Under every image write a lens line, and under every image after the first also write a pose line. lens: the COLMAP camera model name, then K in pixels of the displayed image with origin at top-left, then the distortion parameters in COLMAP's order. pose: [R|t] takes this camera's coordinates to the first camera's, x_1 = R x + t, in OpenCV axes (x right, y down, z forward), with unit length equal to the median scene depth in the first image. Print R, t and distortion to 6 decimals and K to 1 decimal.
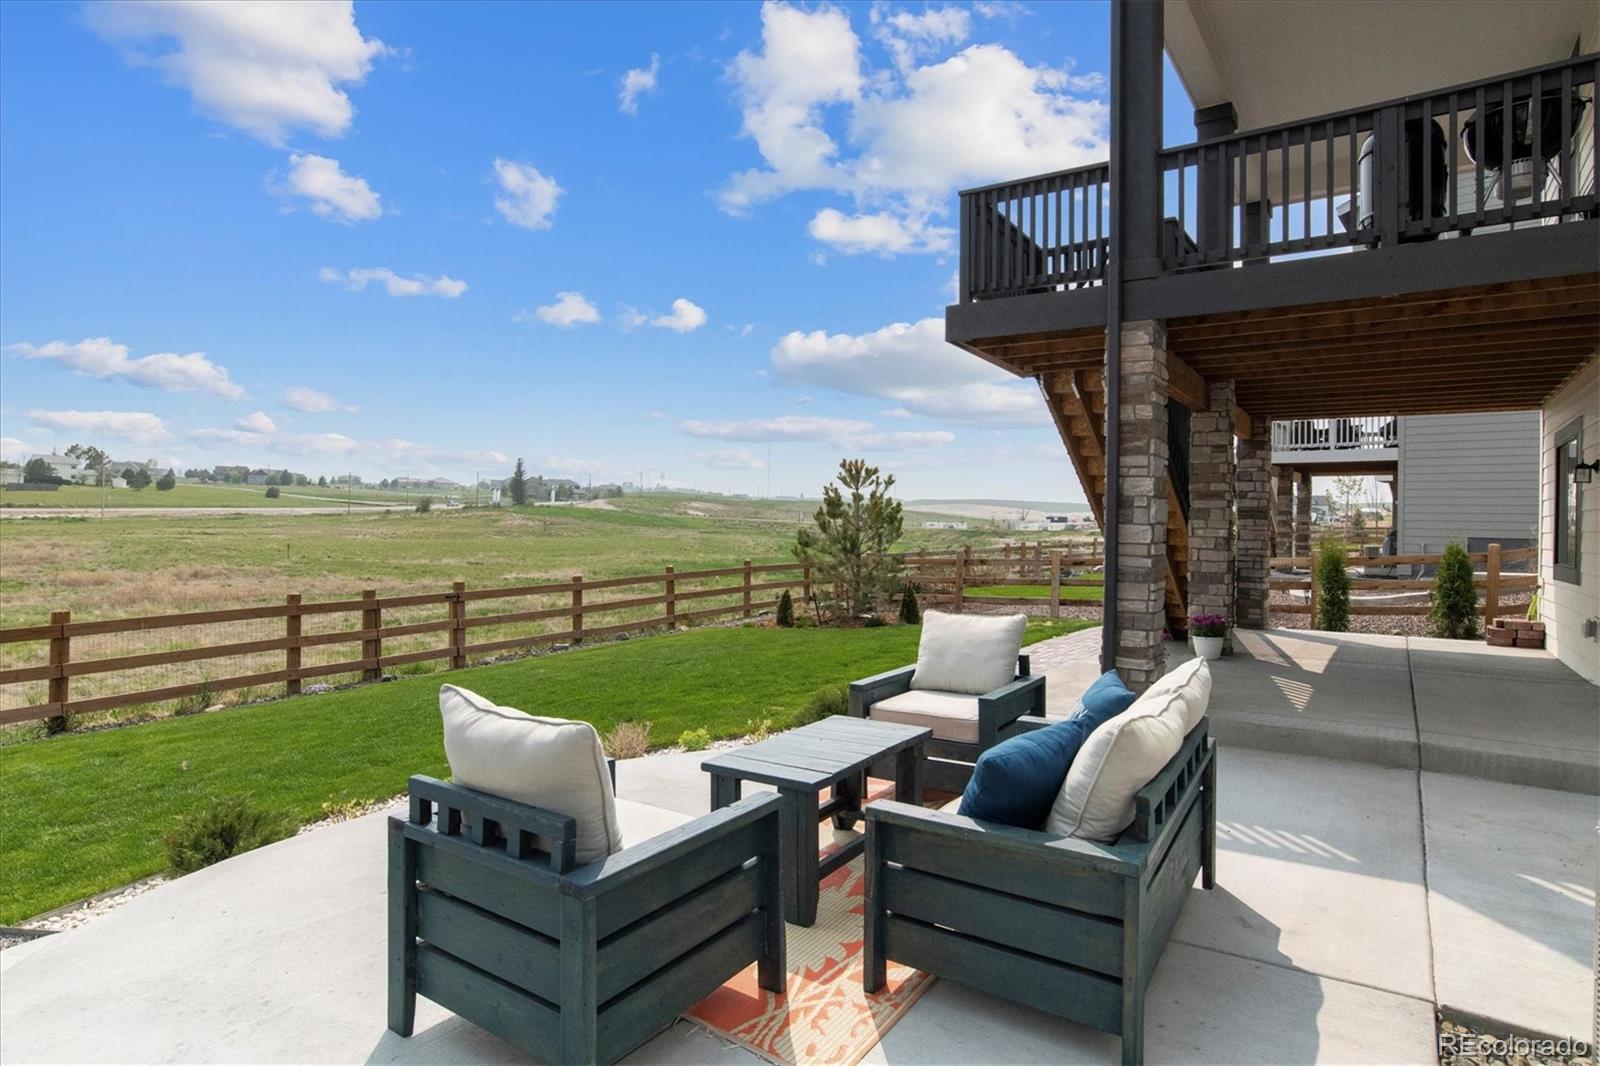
lens RADIAL K [[830.5, 0, 800.0], [0, 830.5, 533.0], [0, 0, 1]] dist [-0.052293, 0.024046]
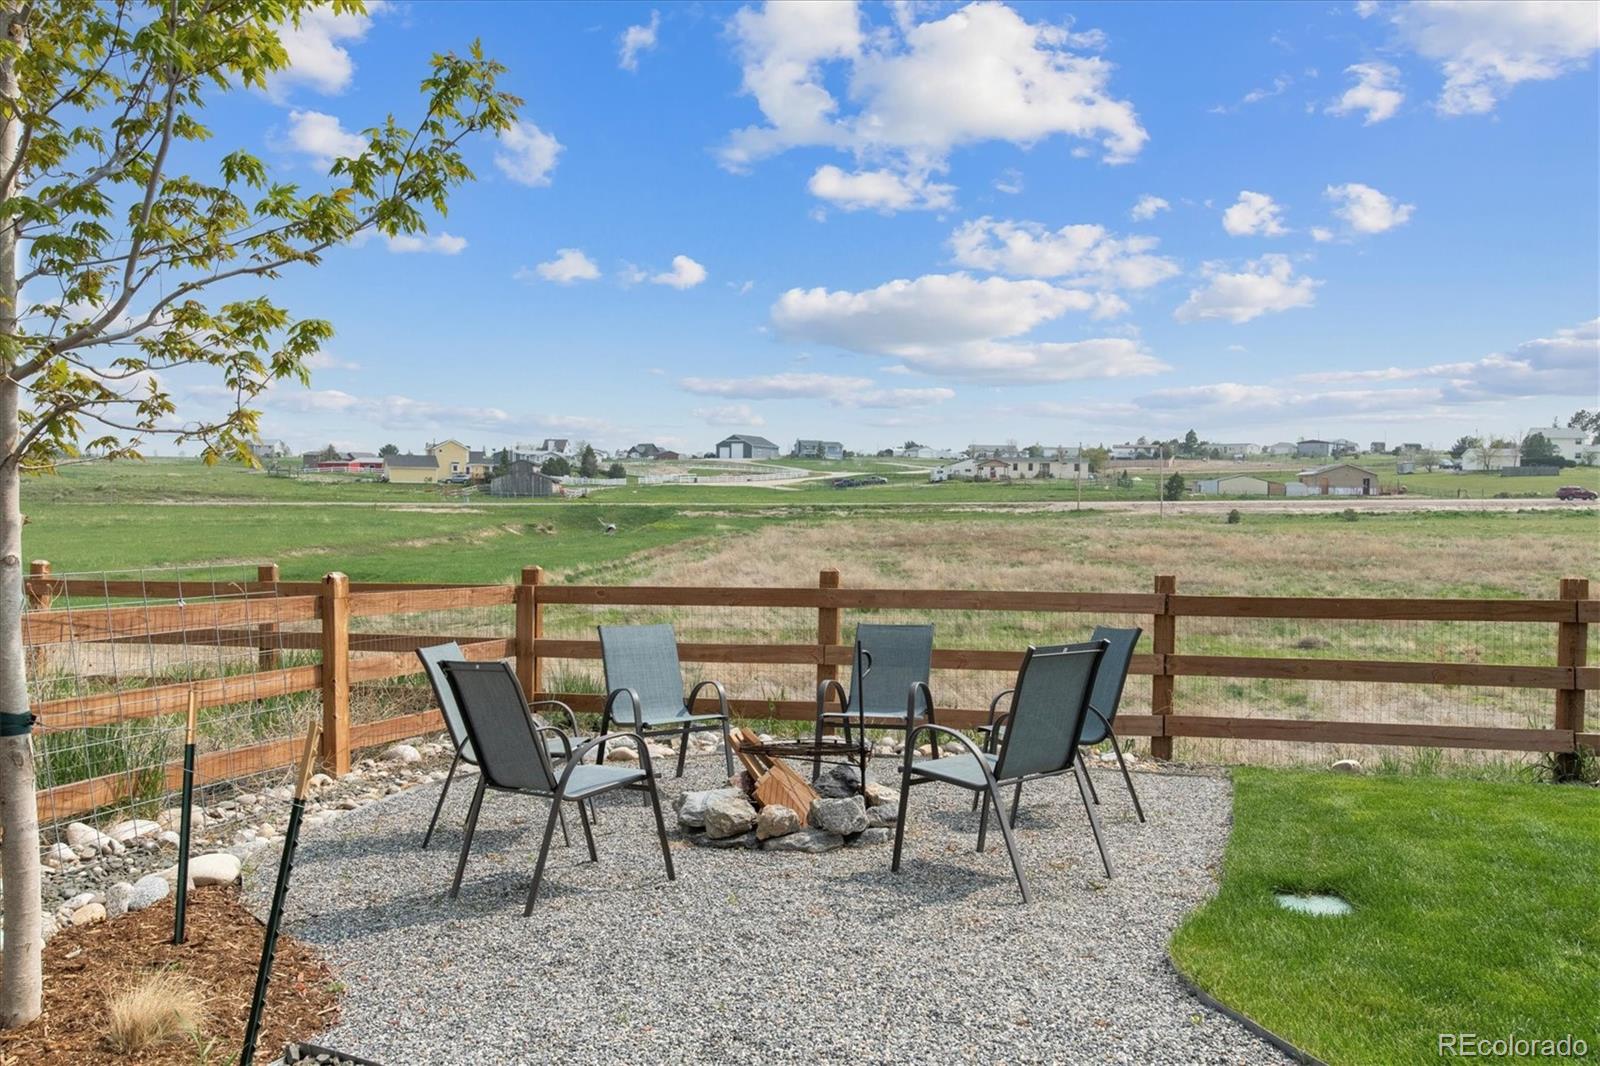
lens RADIAL K [[1304.1, 0, 816.8], [0, 1304.1, 506.7], [0, 0, 1]] dist [-0.031405, 0.042738]
pose [[0.303661, -0.007373, -0.952752, -0.112330], [-0.017607, 0.999756, -0.013349, 0.042213], [0.952618, 0.020829, 0.303457, 0.114857]]
